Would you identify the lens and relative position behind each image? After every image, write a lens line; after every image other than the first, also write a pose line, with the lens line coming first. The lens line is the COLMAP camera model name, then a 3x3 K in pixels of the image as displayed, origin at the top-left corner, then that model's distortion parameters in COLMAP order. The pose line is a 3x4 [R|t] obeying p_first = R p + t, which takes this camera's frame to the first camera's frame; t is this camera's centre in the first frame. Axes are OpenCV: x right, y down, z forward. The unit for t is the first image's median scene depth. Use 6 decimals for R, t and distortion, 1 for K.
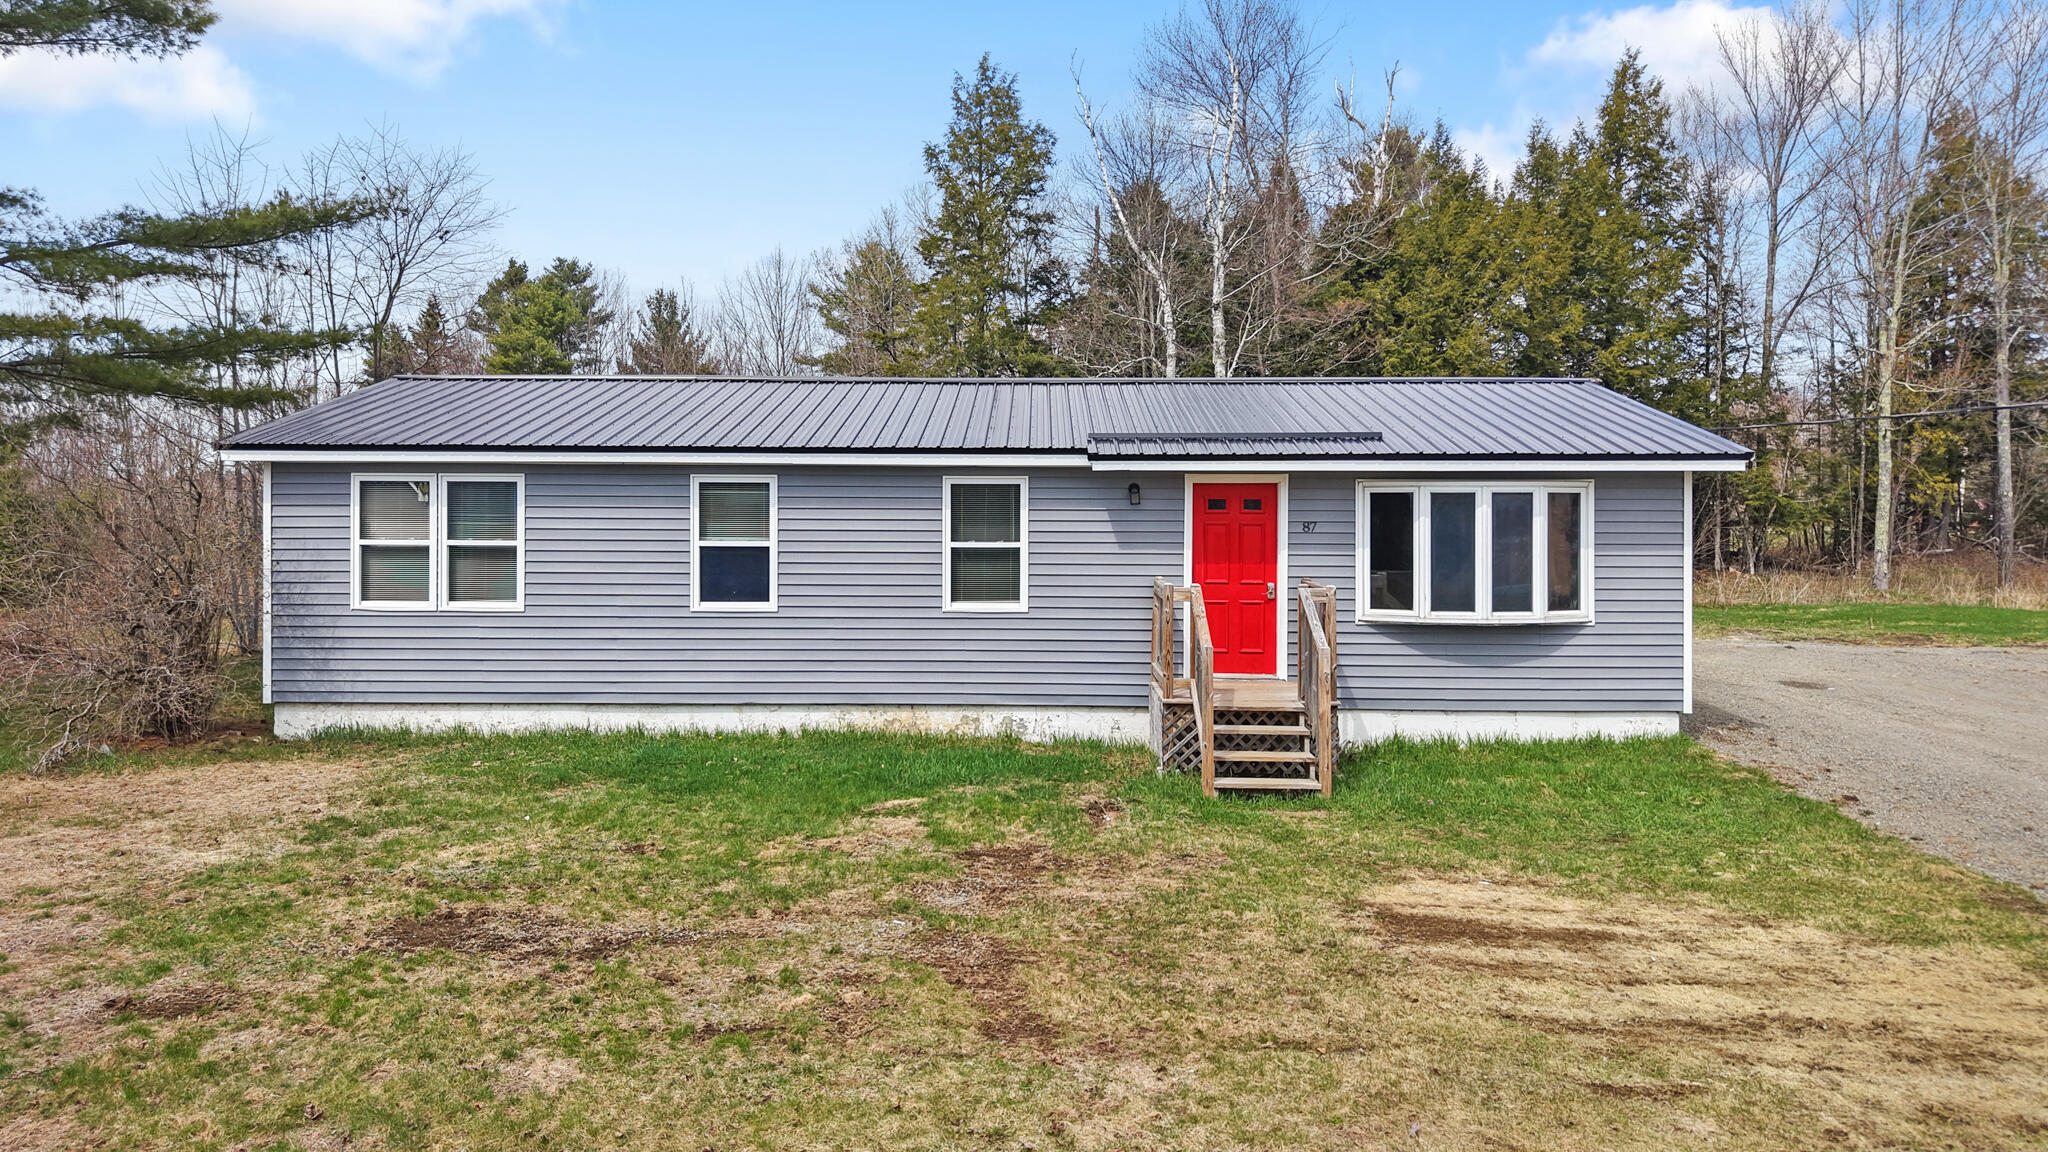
lens RADIAL K [[1389.8, 0, 1025.9], [0, 1389.8, 504.5], [0, 0, 1]] dist [0.061787, -0.065368]
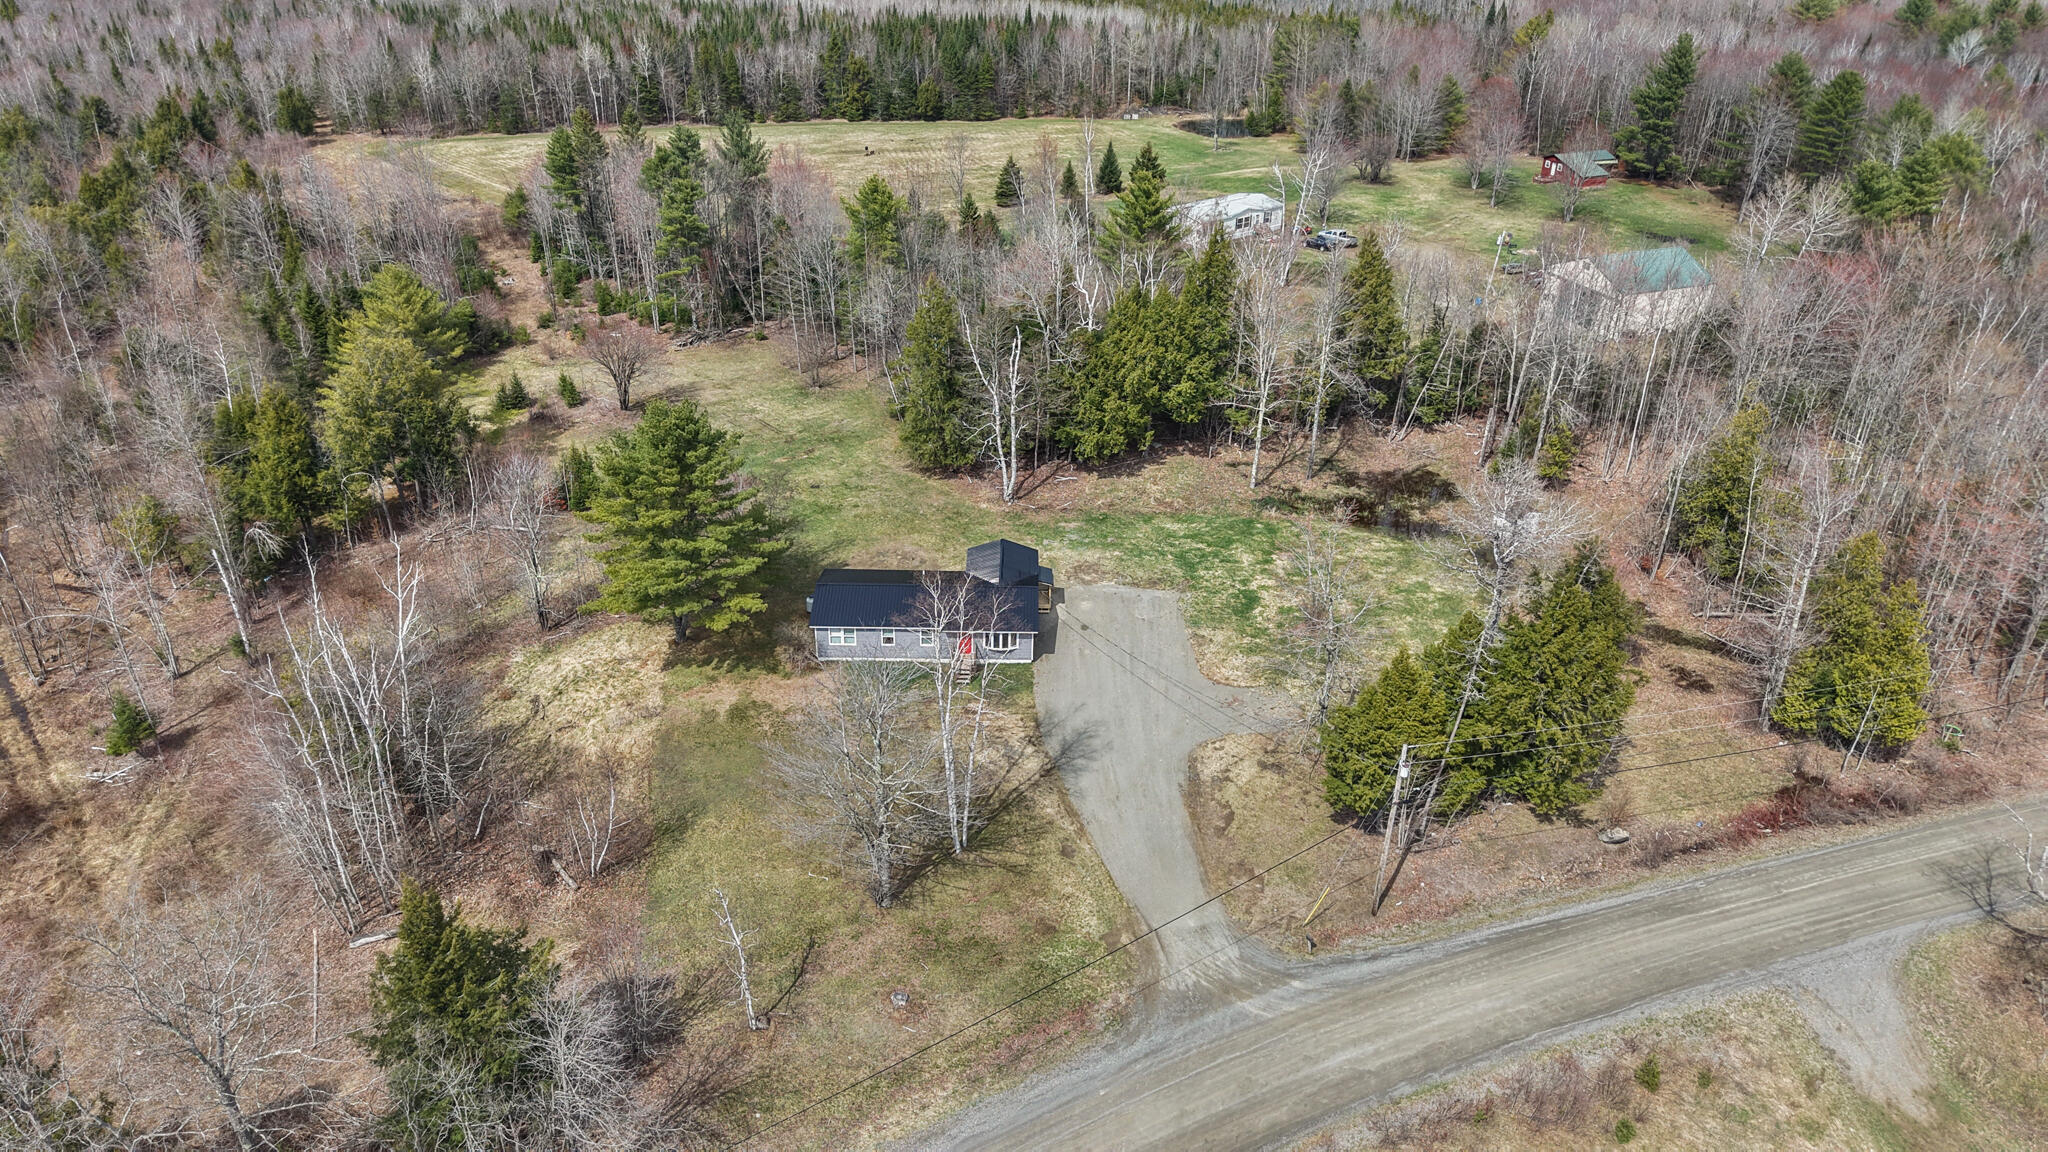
lens RADIAL K [[1375.8, 0, 1024.0], [0, 1375.8, 576.0], [0, 0, 1]] dist [0.086167, -0.125987]
pose [[0.999900, 0.001777, 0.014023, 0.332521], [-0.008257, 0.878643, 0.477407, -3.292146], [-0.011473, -0.477475, 0.878570, -4.515598]]
